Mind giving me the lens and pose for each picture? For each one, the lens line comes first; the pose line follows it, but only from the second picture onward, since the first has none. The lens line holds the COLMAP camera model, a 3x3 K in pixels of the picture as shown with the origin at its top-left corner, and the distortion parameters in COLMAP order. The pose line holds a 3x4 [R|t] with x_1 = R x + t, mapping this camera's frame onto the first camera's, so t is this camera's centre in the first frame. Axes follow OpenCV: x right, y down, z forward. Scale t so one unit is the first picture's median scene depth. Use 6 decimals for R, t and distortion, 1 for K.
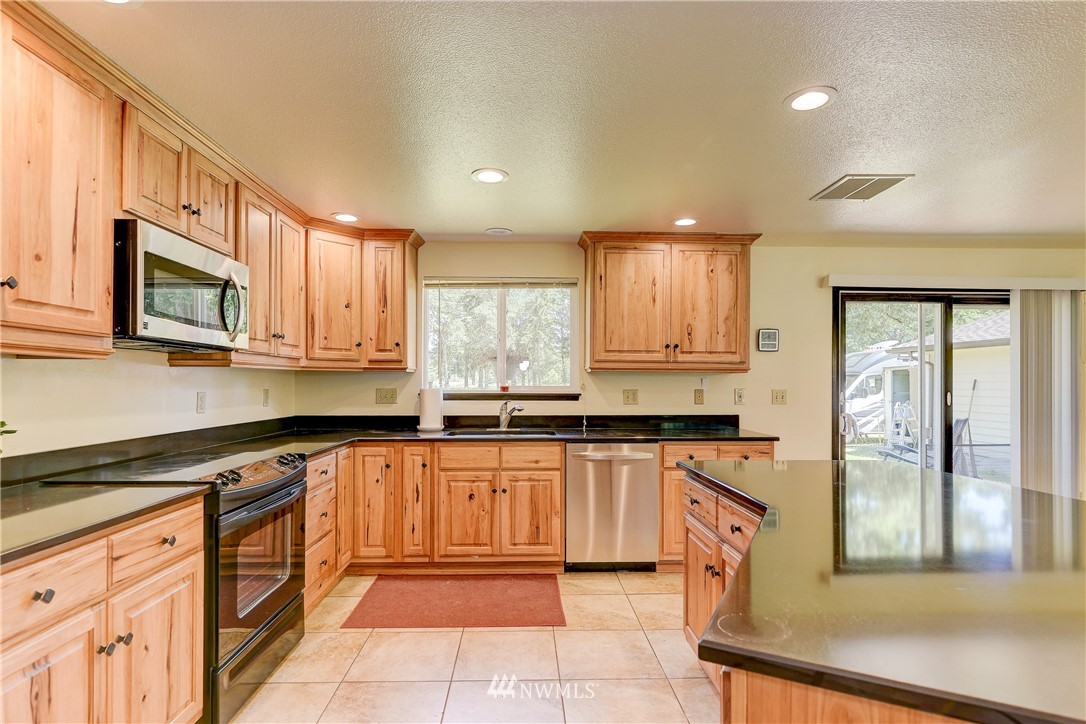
lens RADIAL K [[549.3, 0, 538.7], [0, 549.3, 380.7], [0, 0, 1]] dist [-0.003206, -0.000064]
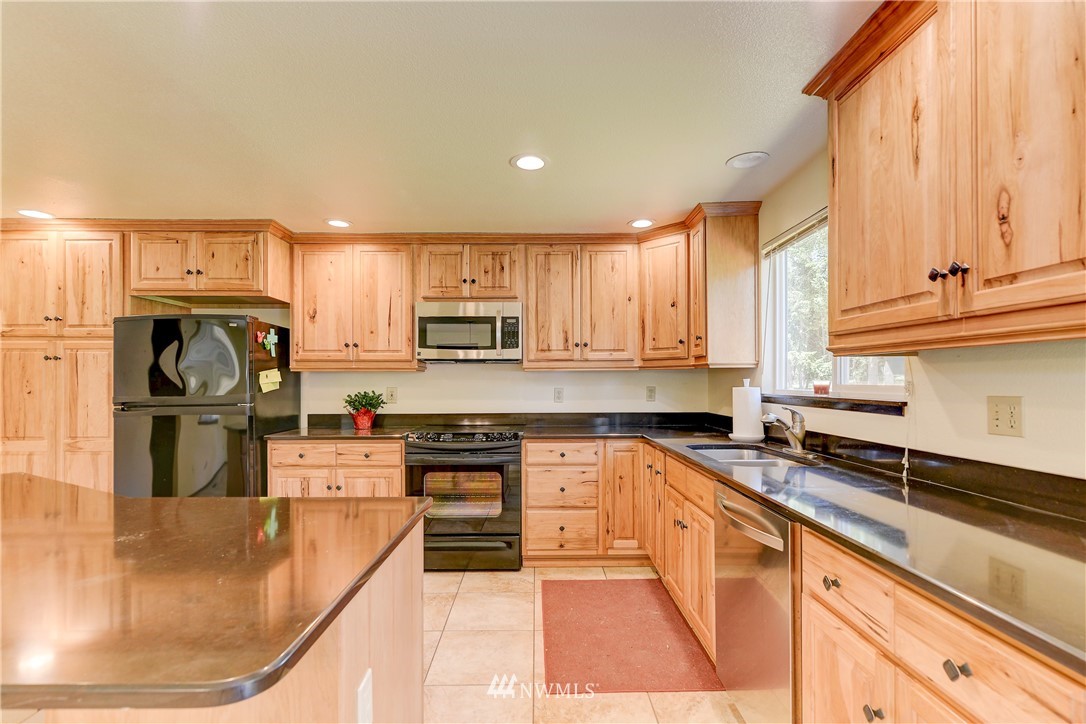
lens RADIAL K [[505.4, 0, 537.7], [0, 505.4, 382.1], [0, 0, 1]] dist [0.005386, 0.000074]
pose [[-0.027082, 0.000415, -0.999633, 0.570076], [0.009239, 0.999957, 0.000165, 0.003799], [0.999591, -0.009231, -0.027085, 0.754502]]
